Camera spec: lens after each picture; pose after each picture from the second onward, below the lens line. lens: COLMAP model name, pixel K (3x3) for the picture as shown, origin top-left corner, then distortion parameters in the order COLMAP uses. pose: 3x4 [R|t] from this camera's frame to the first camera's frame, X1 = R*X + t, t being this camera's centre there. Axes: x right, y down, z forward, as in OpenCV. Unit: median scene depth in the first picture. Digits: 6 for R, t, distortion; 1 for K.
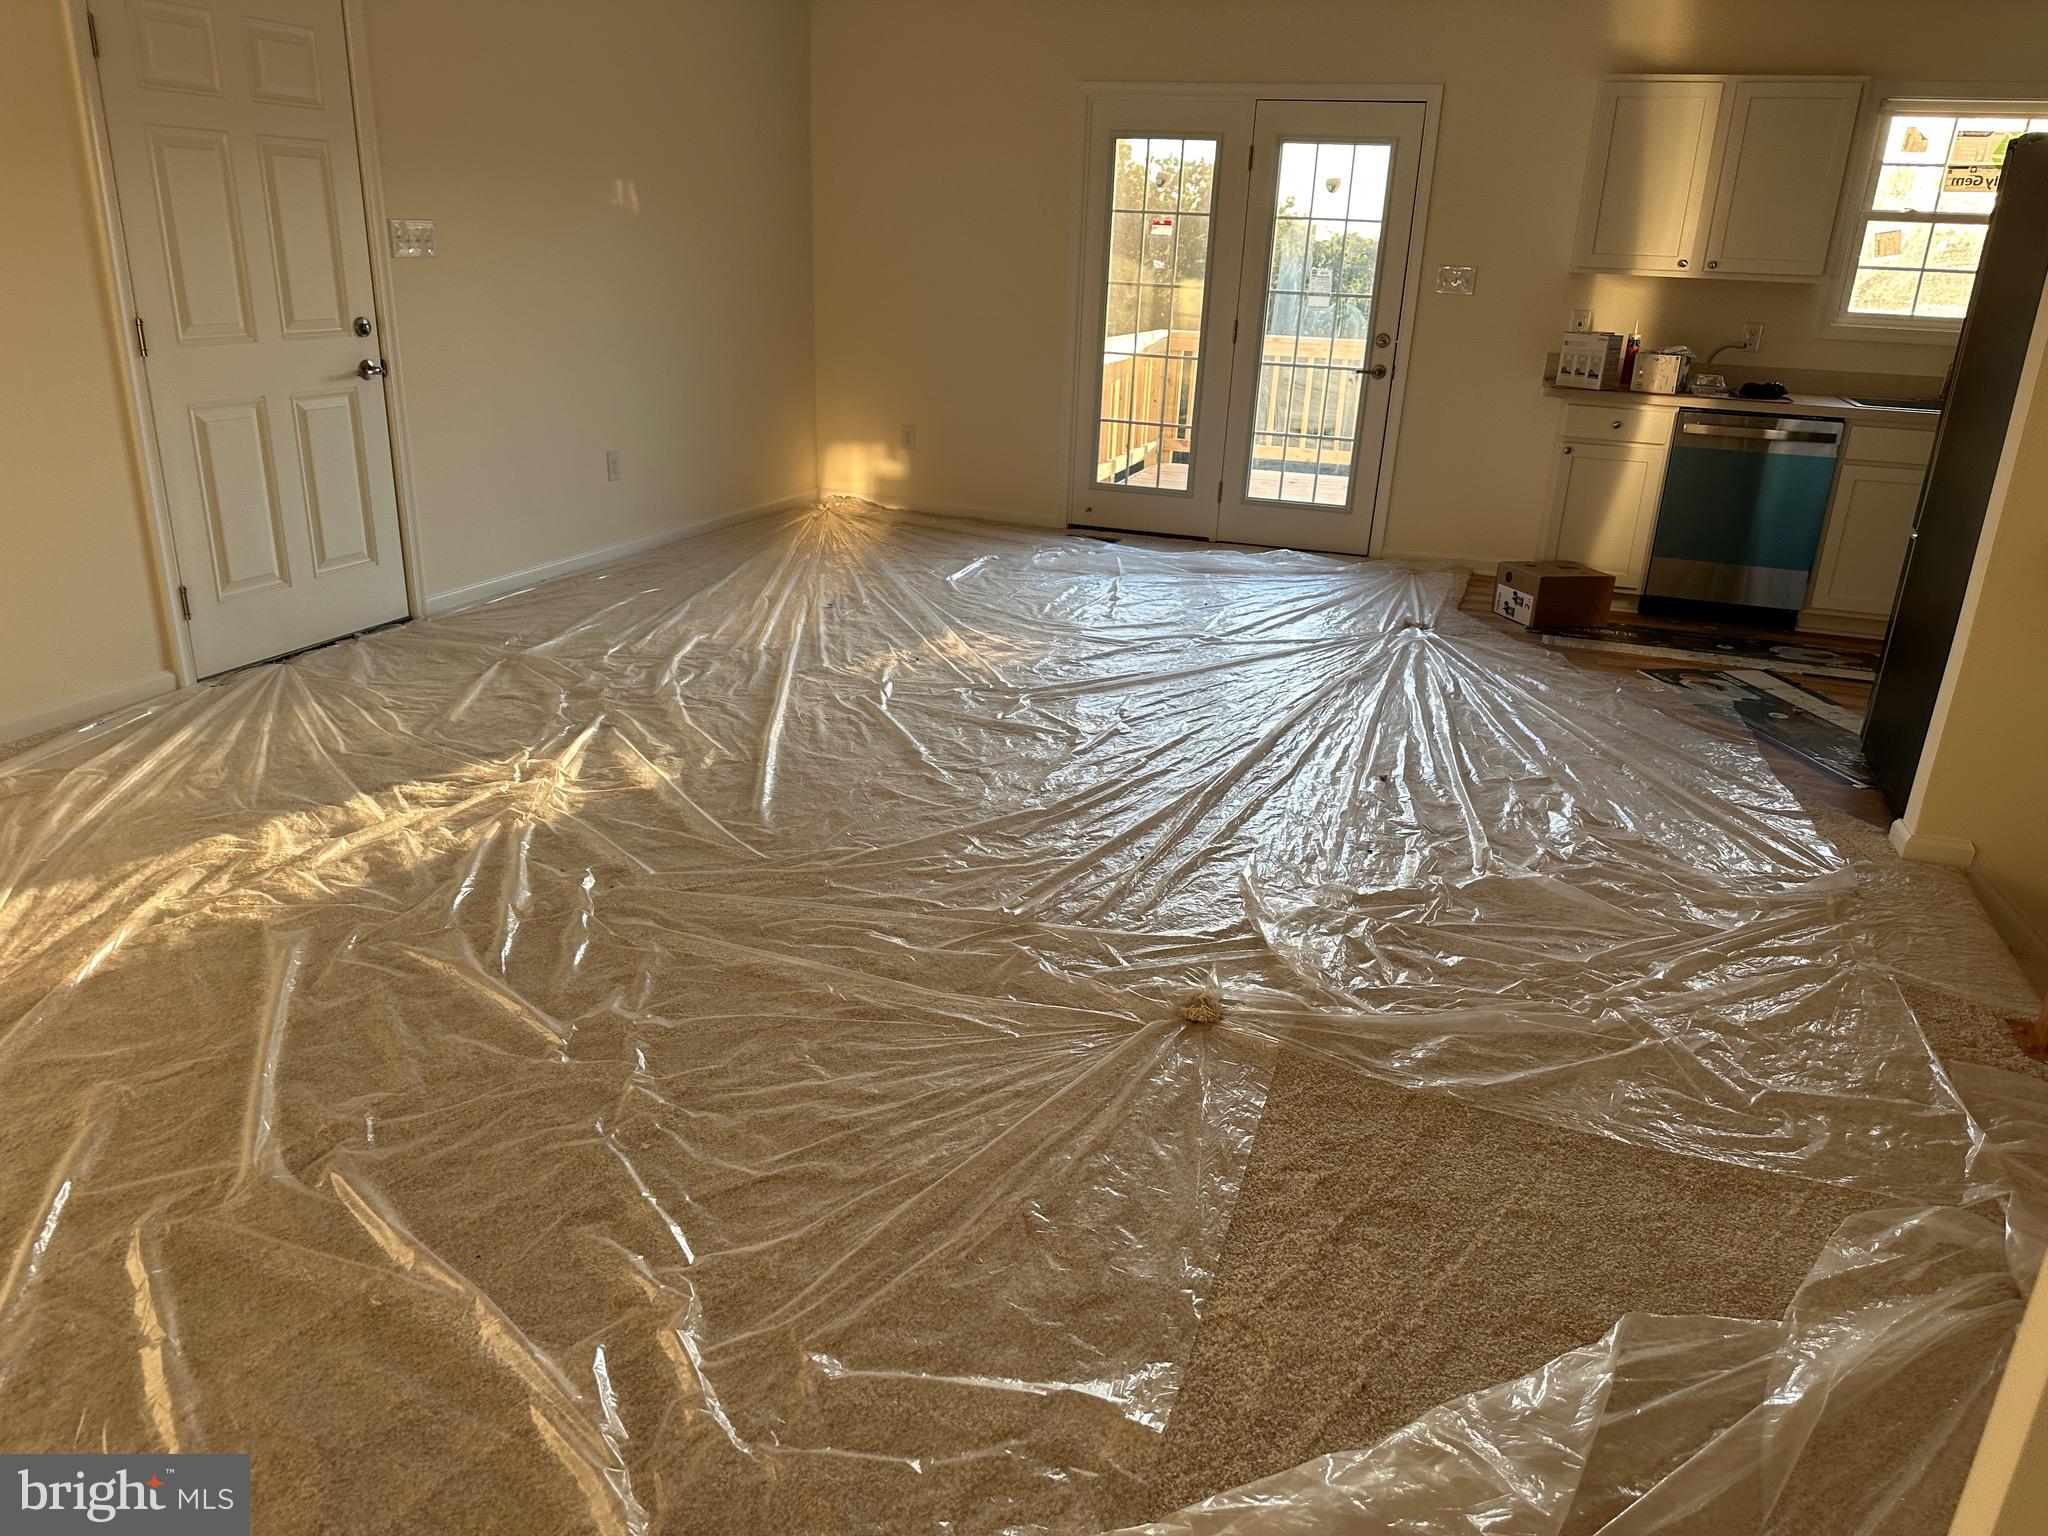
lens RADIAL K [[1422.6, 0, 1024.0], [0, 1422.6, 768.0], [0, 0, 1]] dist [-0.000103, -0.001927]
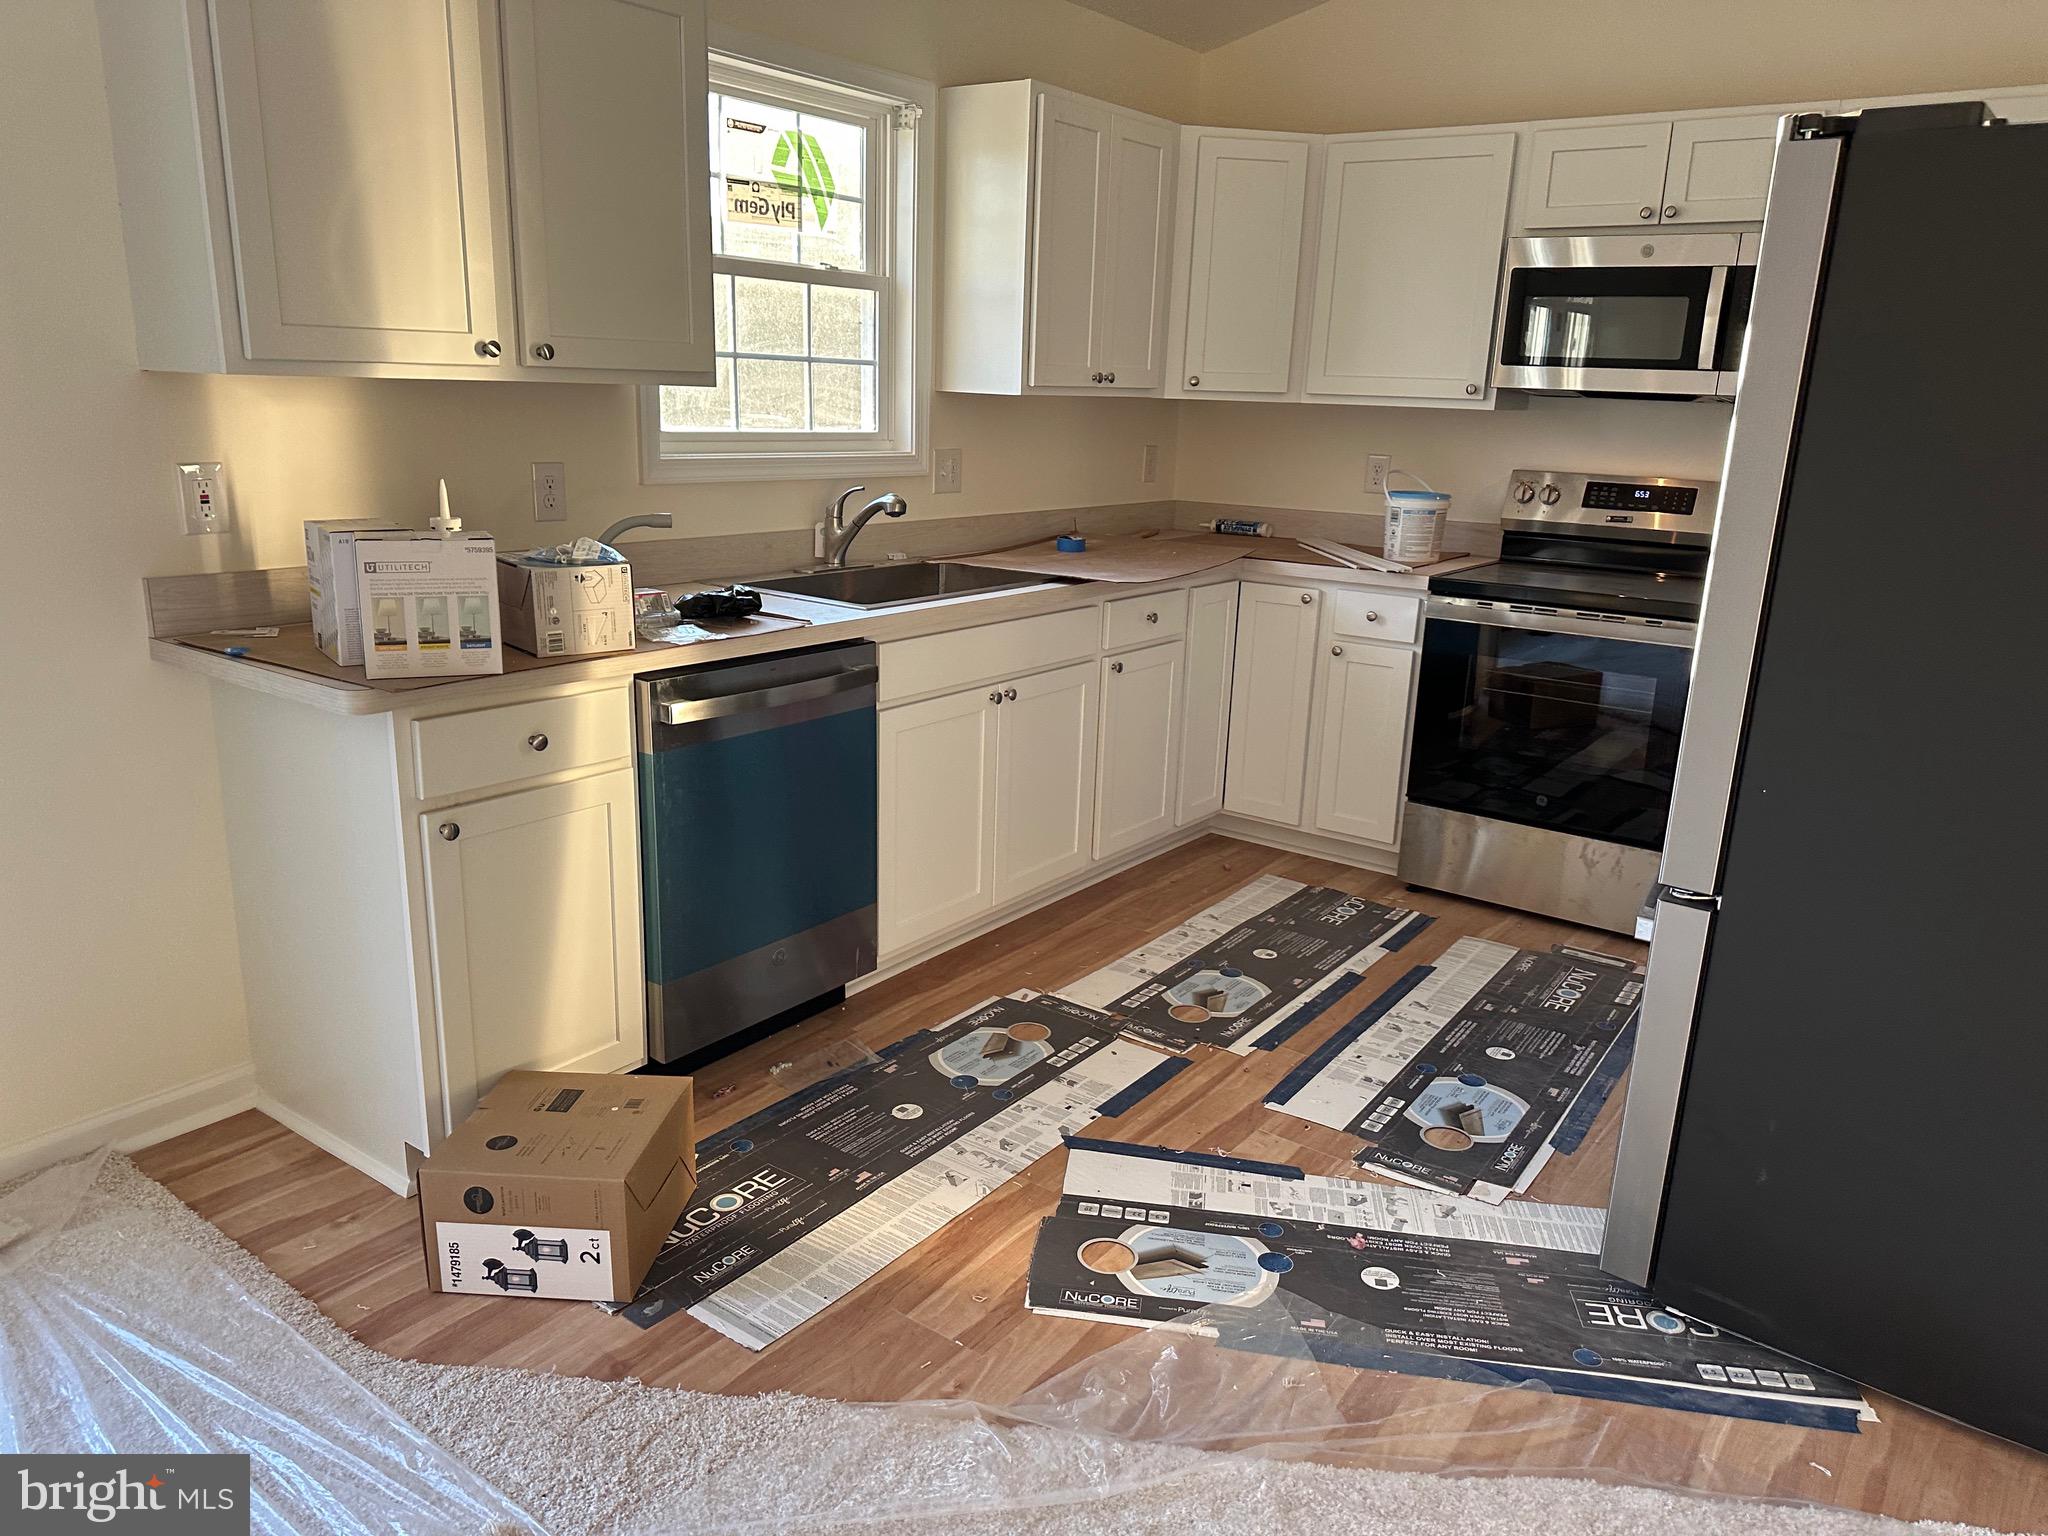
lens RADIAL K [[1433.9, 0, 1024.0], [0, 1433.9, 768.0], [0, 0, 1]] dist [0.004194, 0.000736]
pose [[0.280695, -0.283515, 0.916968, 0.074571], [0.304665, 0.932286, 0.194989, -0.274124], [-0.910159, 0.224636, 0.348065, 0.735535]]
